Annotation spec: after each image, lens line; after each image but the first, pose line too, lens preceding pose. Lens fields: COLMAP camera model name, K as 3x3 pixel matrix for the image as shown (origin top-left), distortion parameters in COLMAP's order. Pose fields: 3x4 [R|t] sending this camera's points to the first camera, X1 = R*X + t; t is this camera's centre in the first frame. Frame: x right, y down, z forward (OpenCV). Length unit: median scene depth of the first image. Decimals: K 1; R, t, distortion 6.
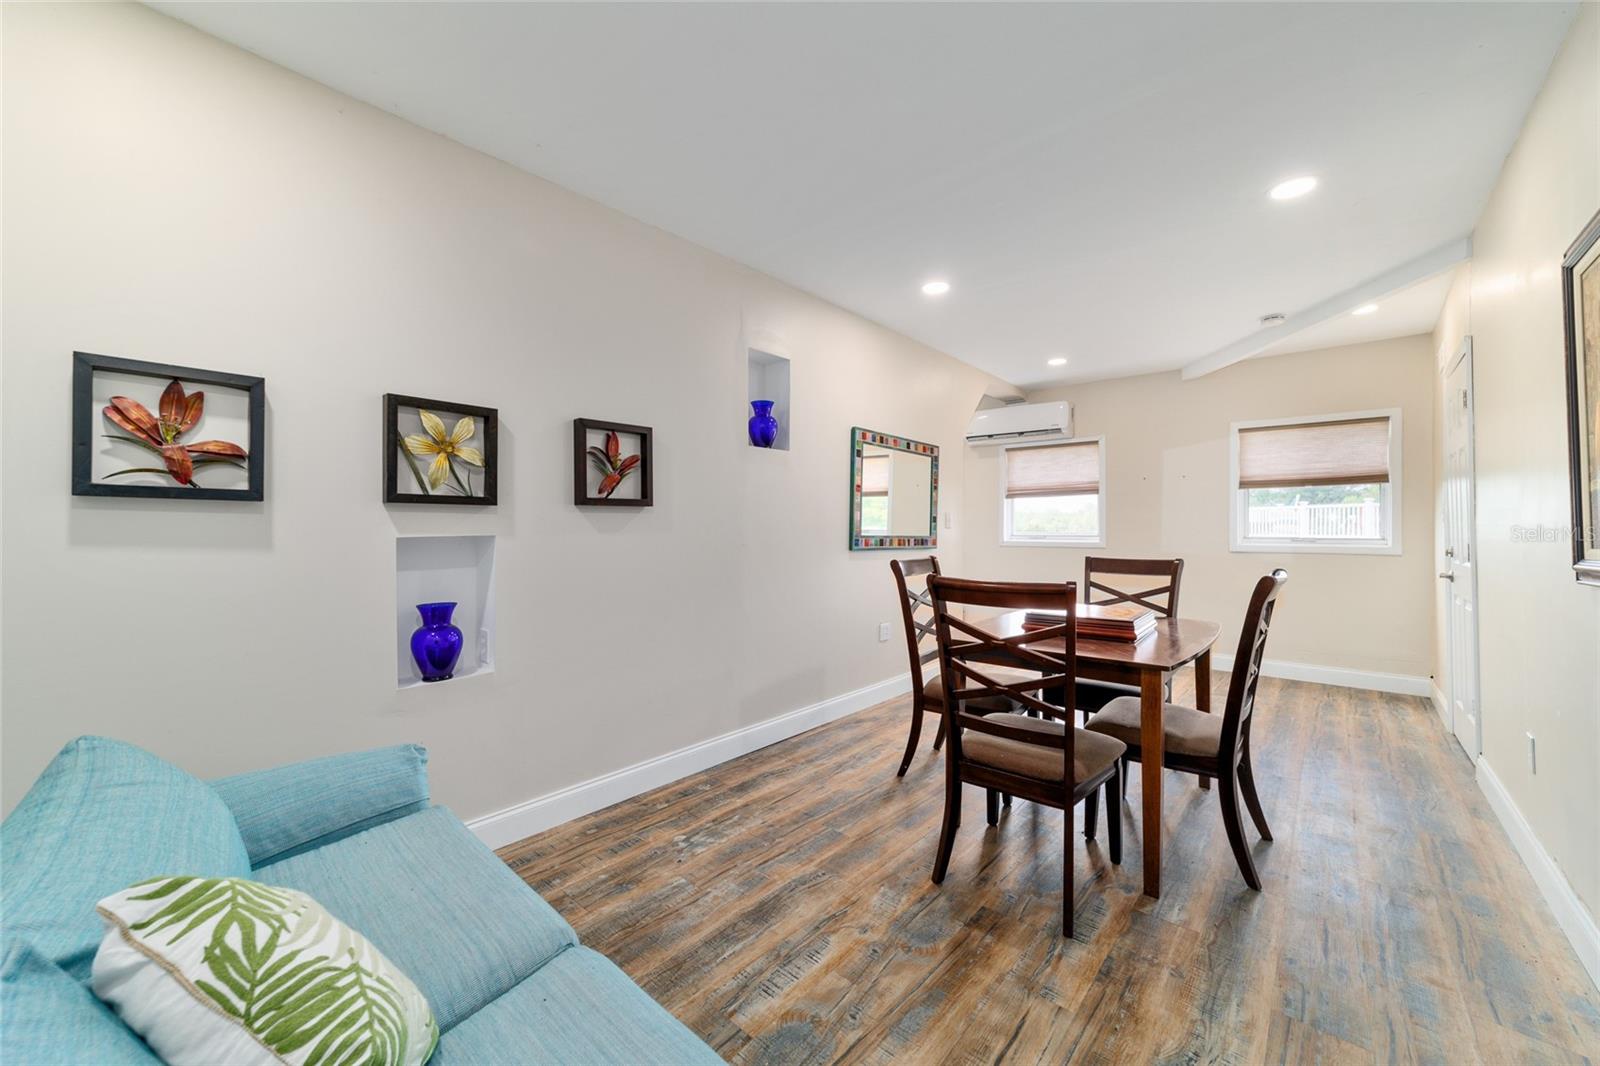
lens RADIAL K [[614.2, 0, 794.4], [0, 614.2, 532.1], [0, 0, 1]] dist [-0.020563, 0.009237]
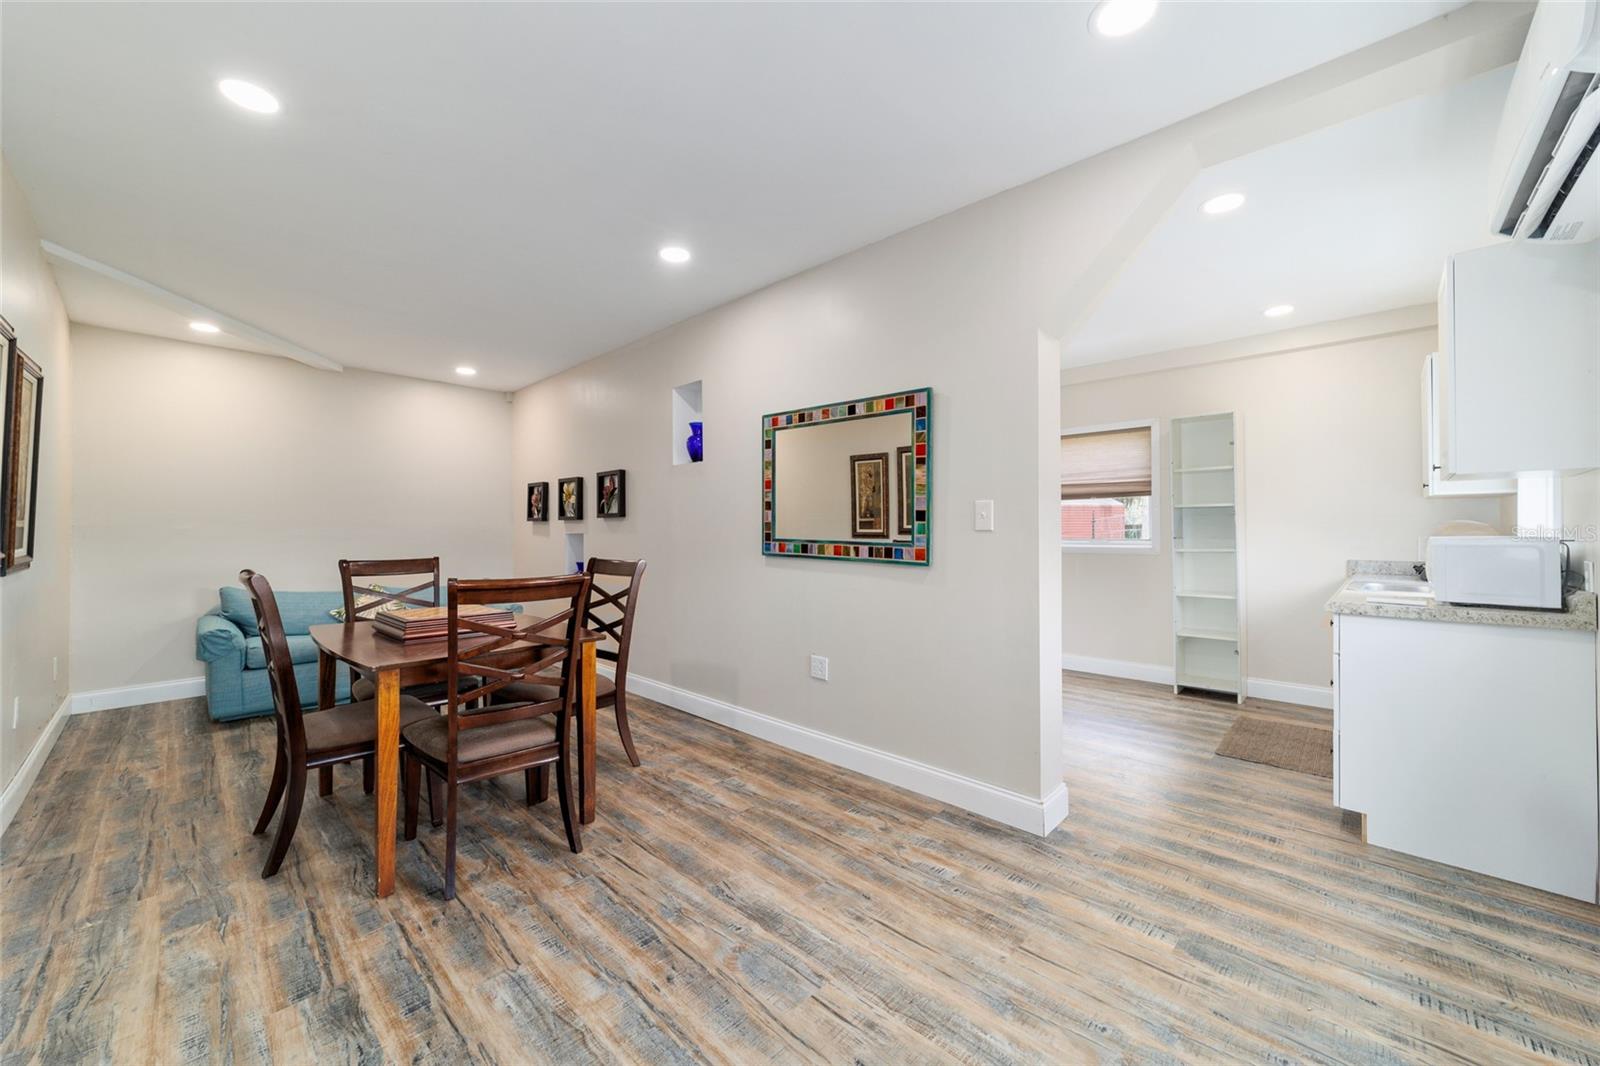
lens RADIAL K [[614.2, 0, 794.4], [0, 614.2, 532.1], [0, 0, 1]] dist [-0.020563, 0.009237]
pose [[-0.048424, 0.001843, -0.998825, 1.134001], [-0.007488, 0.999970, 0.002208, -0.007003], [0.998799, 0.007586, -0.048409, 1.258526]]
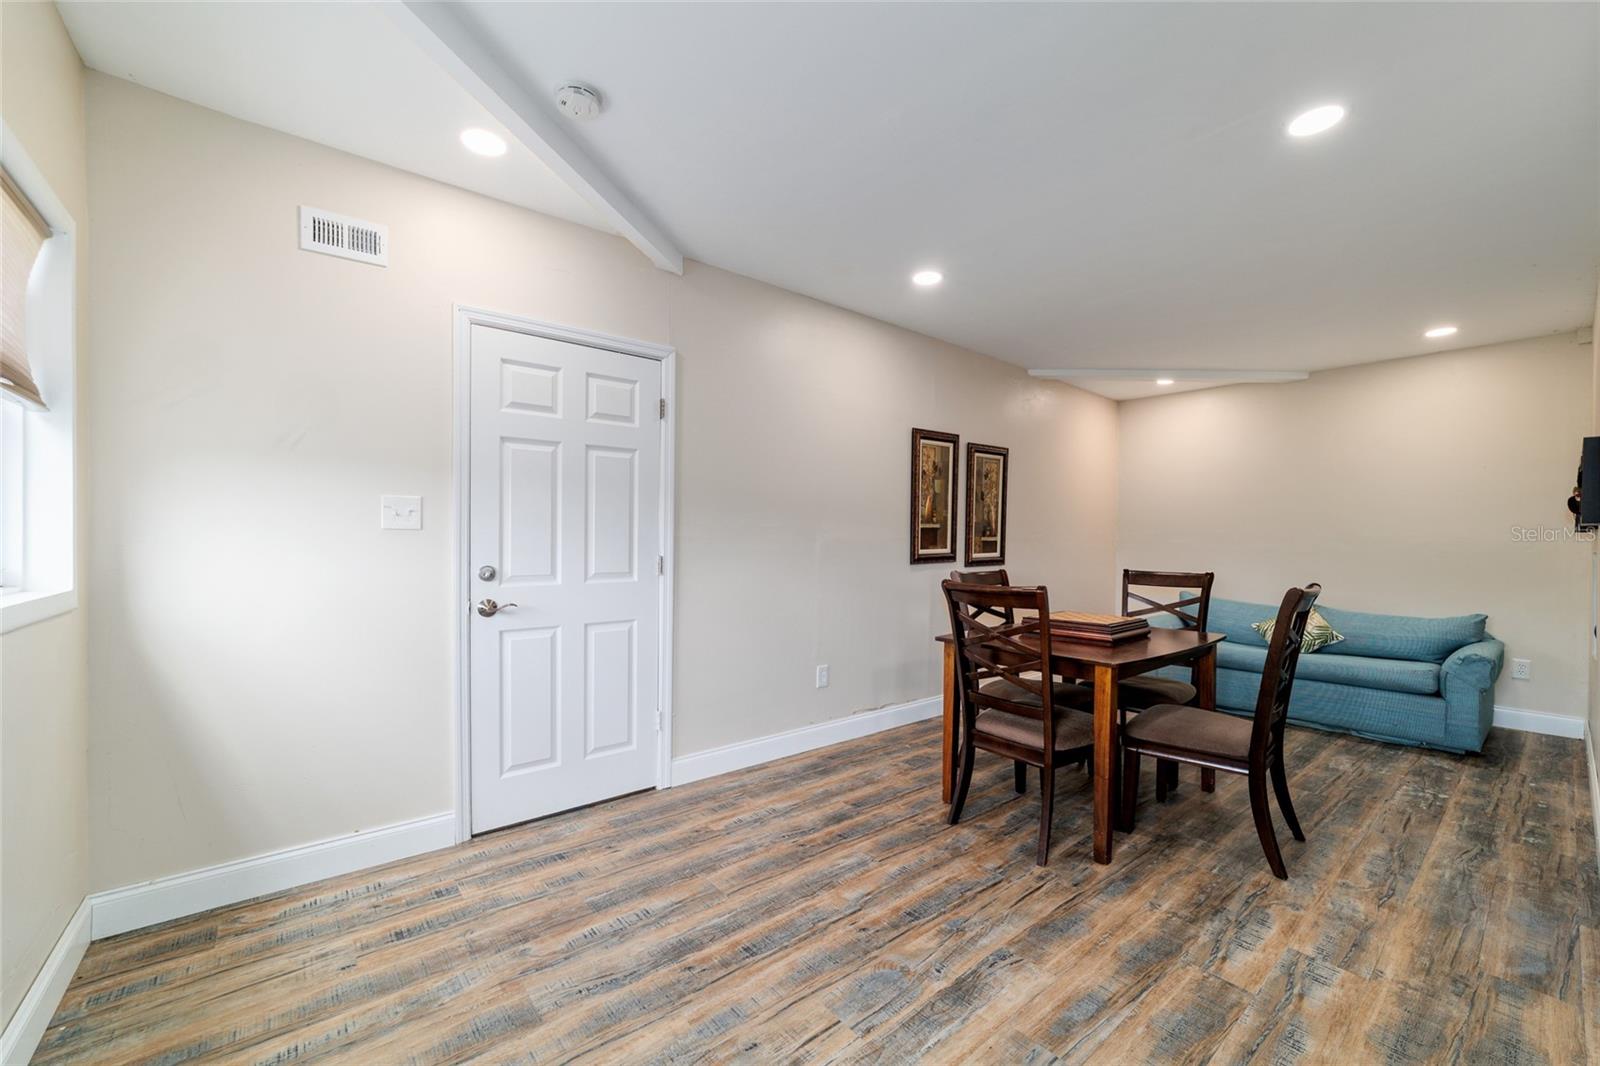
lens RADIAL K [[630.6, 0, 805.8], [0, 630.6, 540.3], [0, 0, 1]] dist [0.000866, 0.000569]
pose [[-0.988993, -0.005814, 0.147848, 0.631624], [-0.004742, 0.999960, 0.007604, -0.014430], [-0.147887, 0.006819, -0.988981, 1.715869]]
